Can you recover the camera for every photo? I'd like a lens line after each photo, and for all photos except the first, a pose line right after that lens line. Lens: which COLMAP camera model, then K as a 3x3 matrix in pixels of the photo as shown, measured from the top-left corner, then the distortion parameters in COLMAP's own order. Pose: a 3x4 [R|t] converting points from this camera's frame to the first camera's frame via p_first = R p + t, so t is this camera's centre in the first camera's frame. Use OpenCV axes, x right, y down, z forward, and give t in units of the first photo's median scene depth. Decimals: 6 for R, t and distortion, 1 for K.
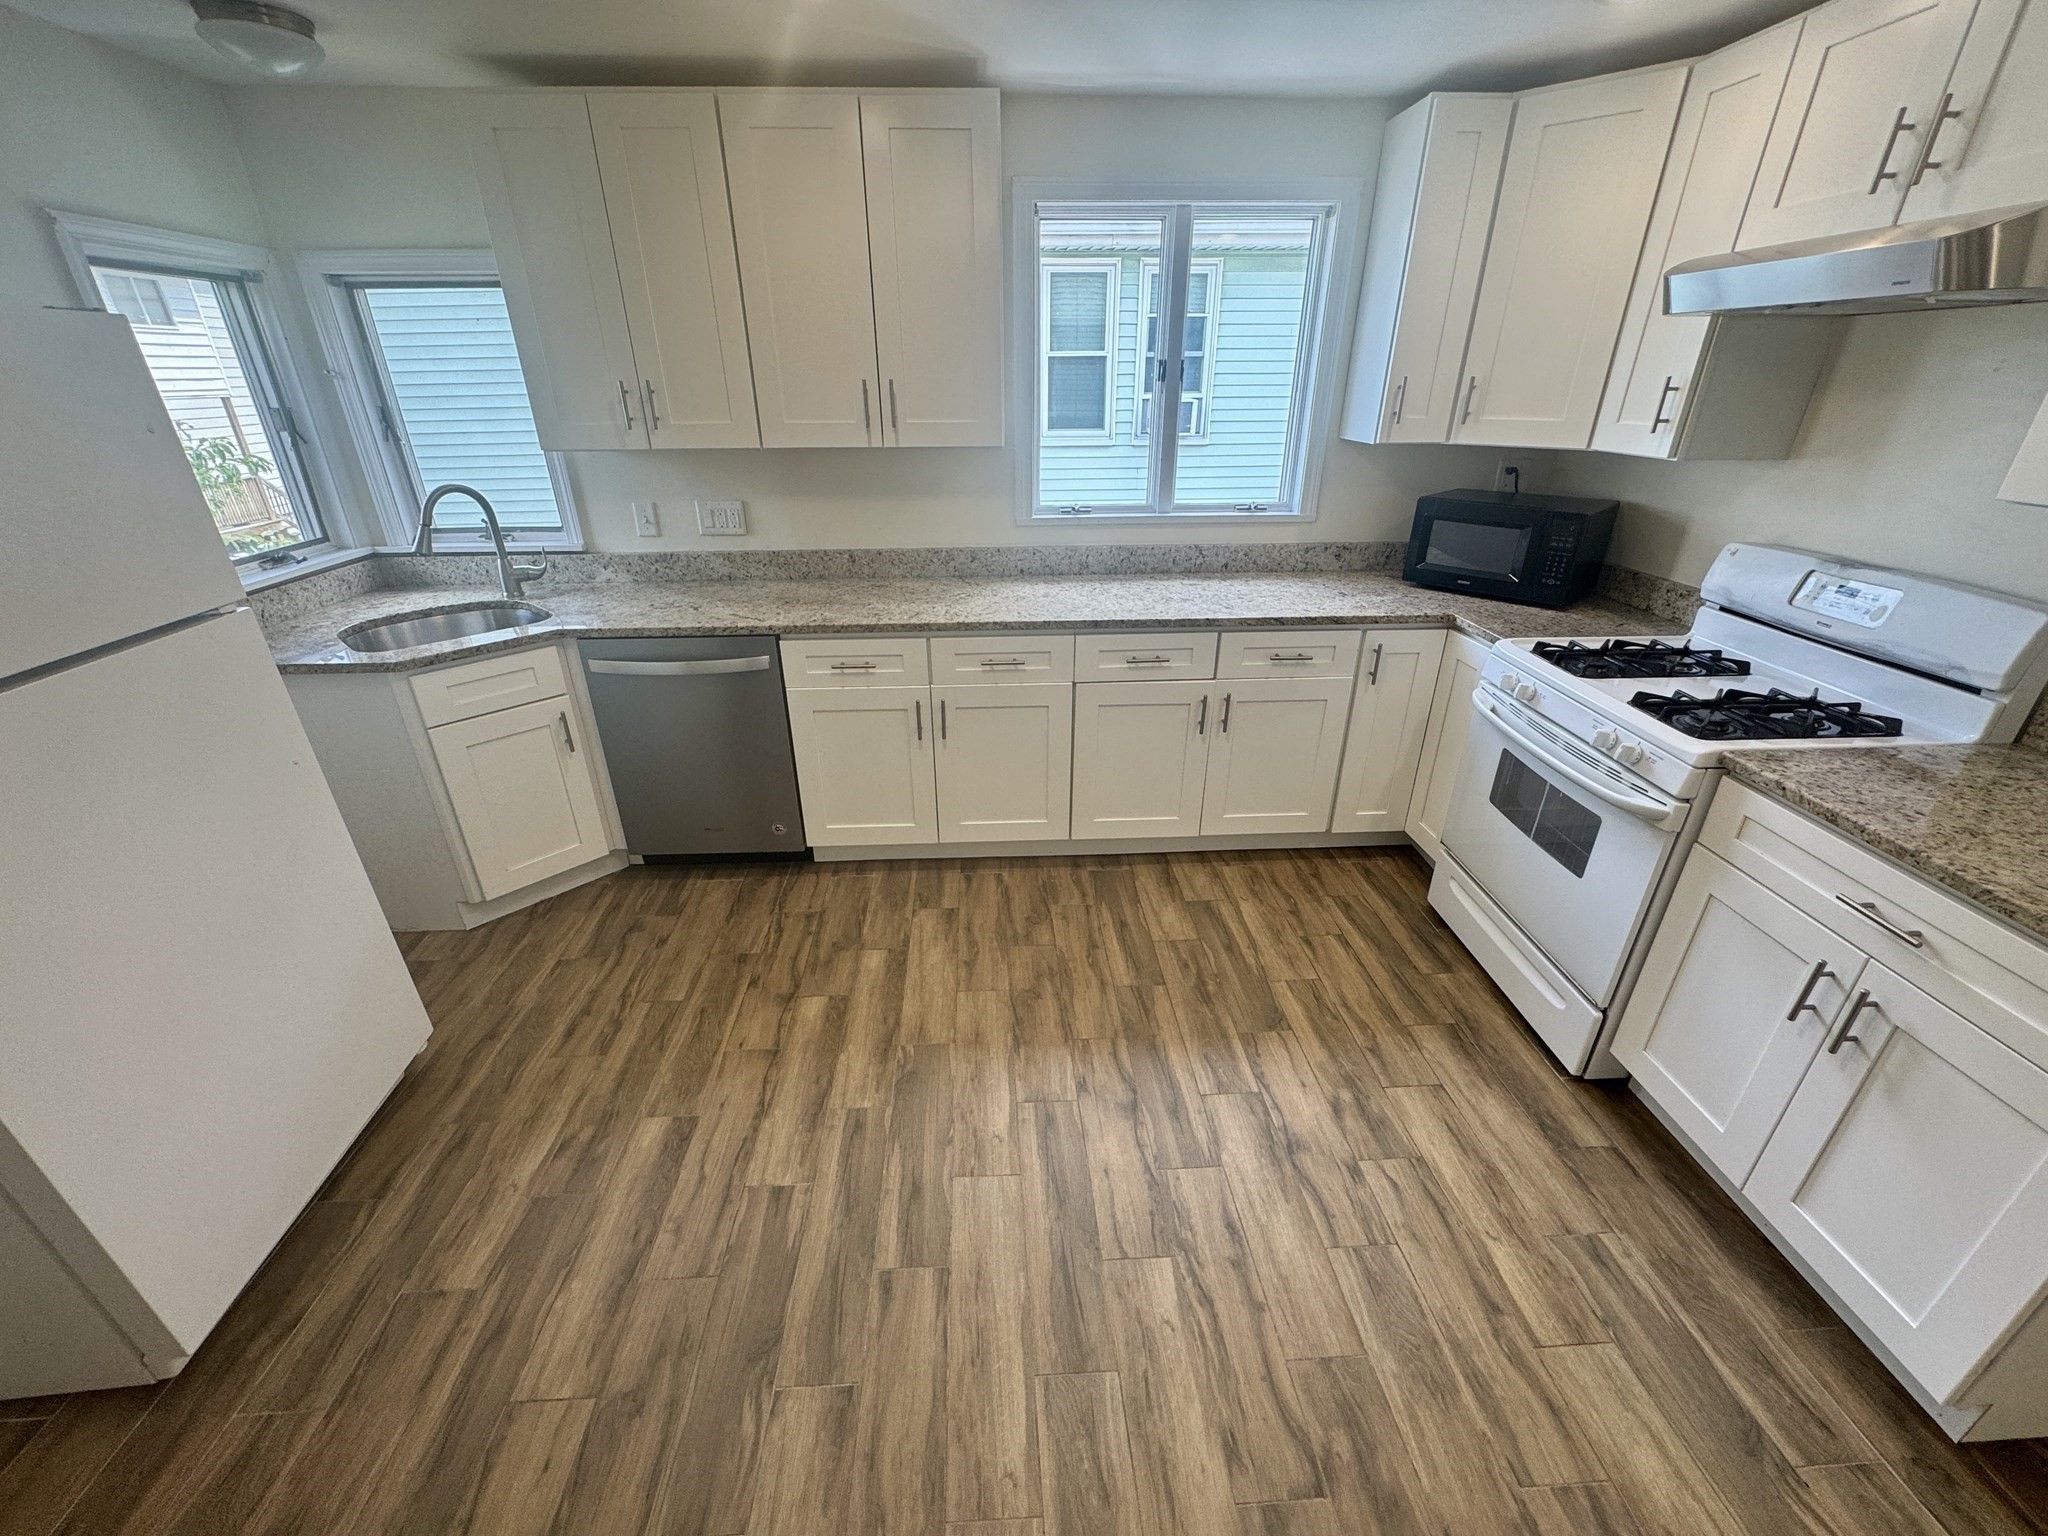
lens RADIAL K [[820.9, 0, 1020.2], [0, 820.9, 769.6], [0, 0, 1]] dist [-0.000183, 0.000146]
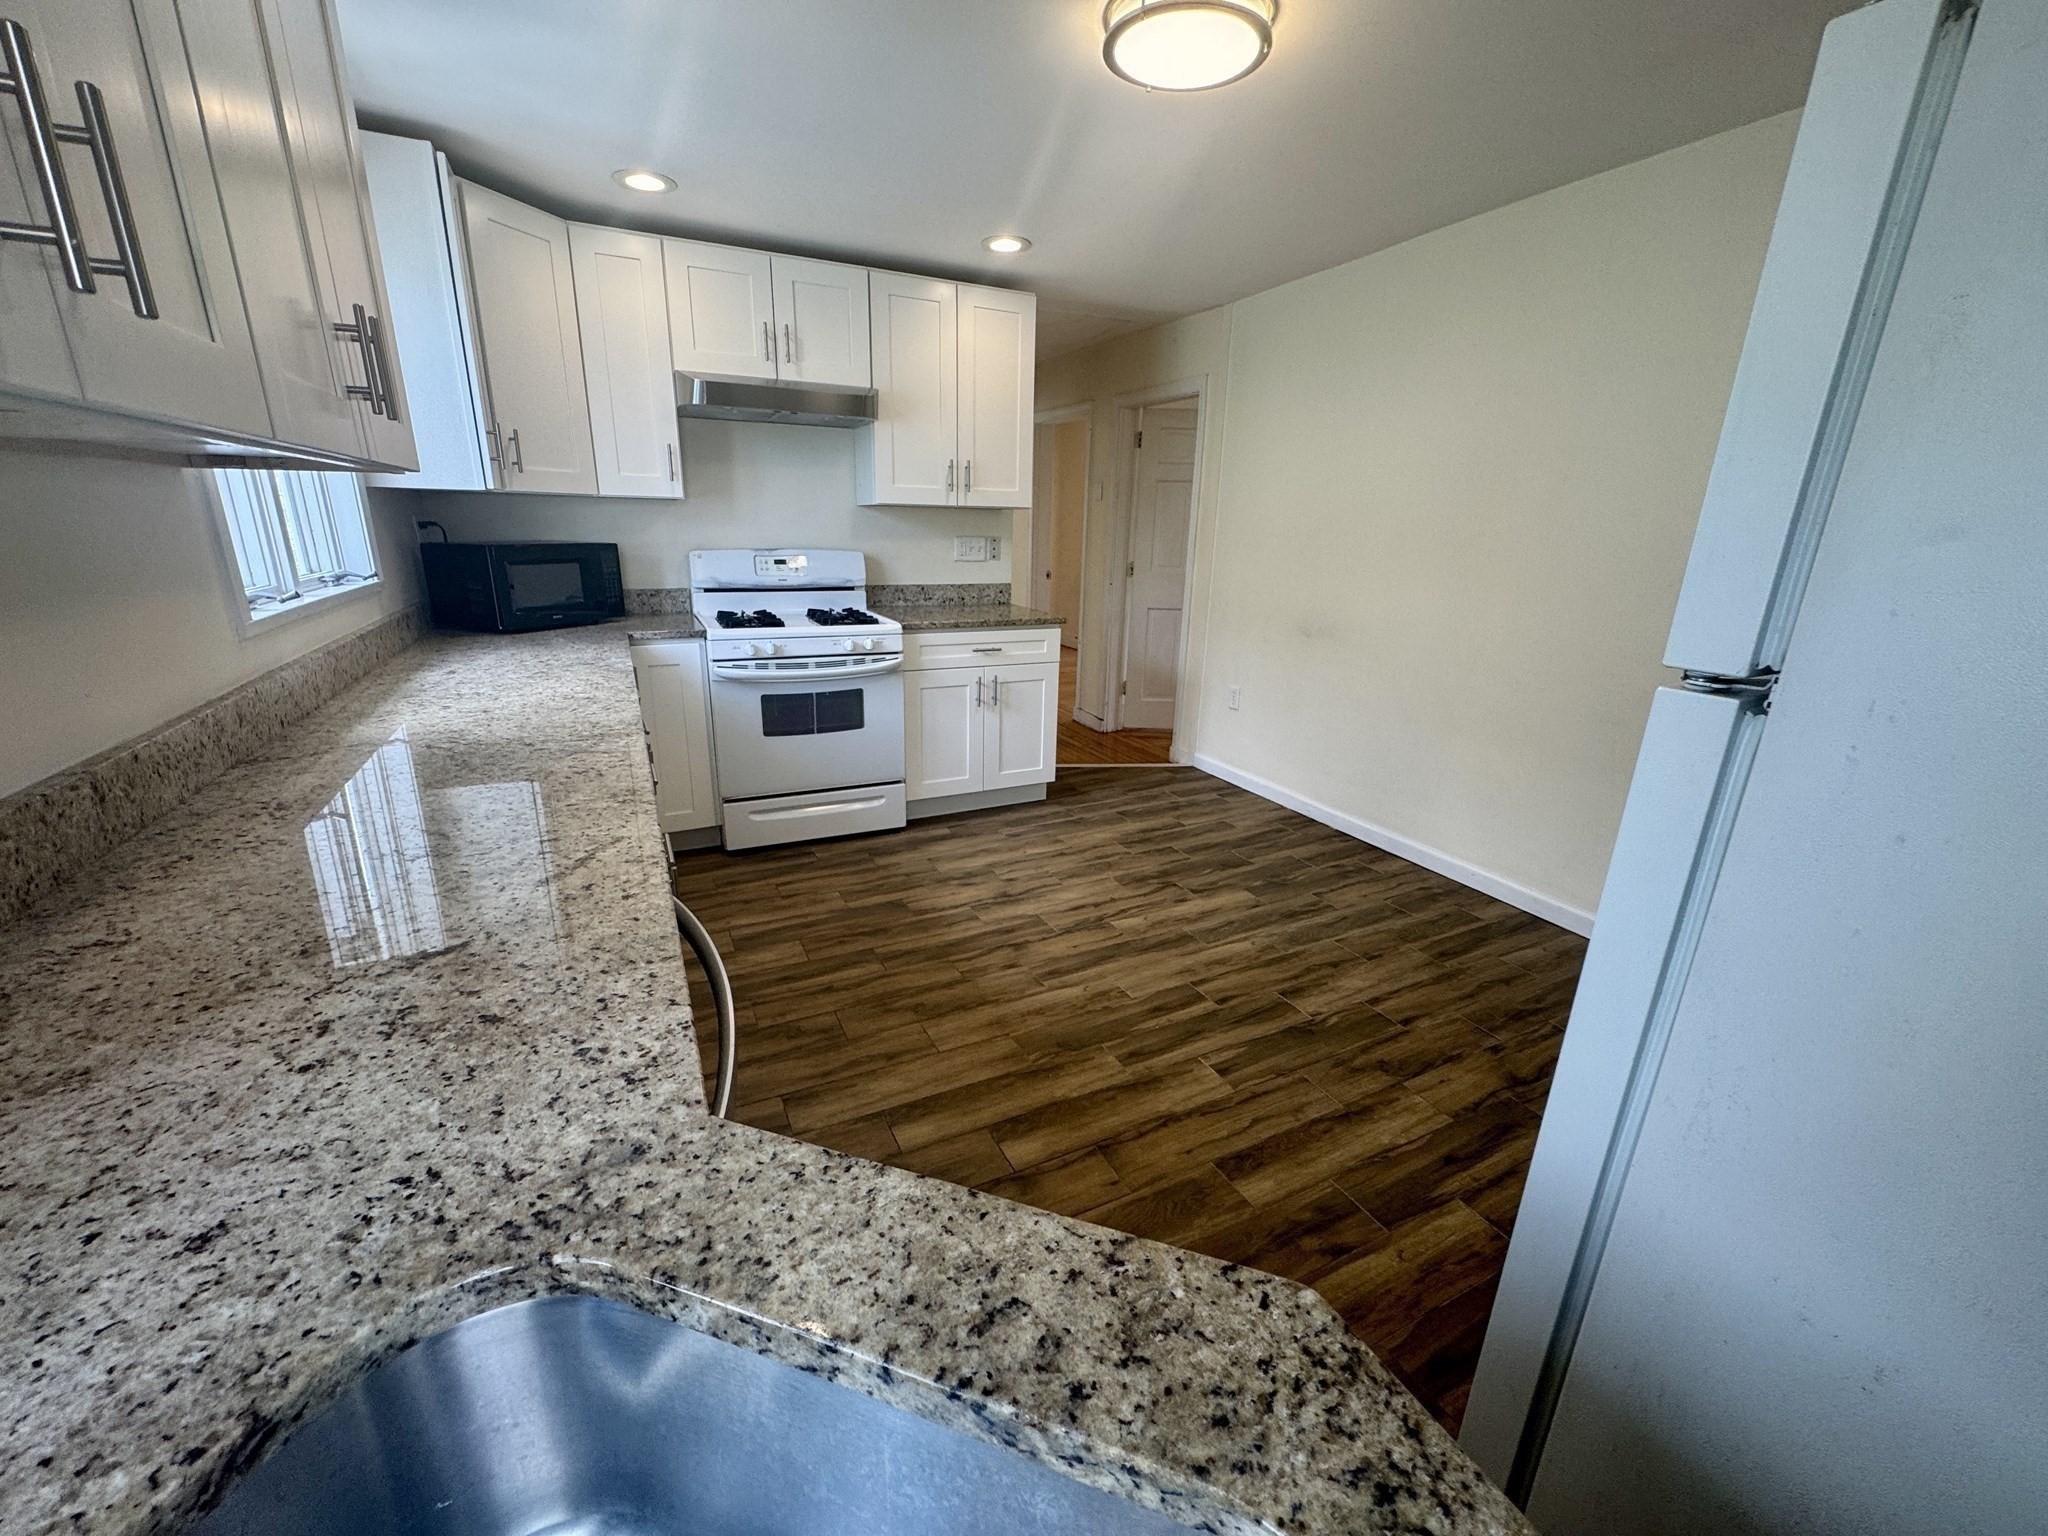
lens RADIAL K [[820.9, 0, 1026.0], [0, 820.9, 769.5], [0, 0, 1]] dist [-0.000183, 0.000146]
pose [[-0.408032, -0.266974, 0.873061, -1.031314], [0.378366, 0.820848, 0.427840, -0.423017], [-0.830872, 0.504909, -0.233919, 1.218822]]
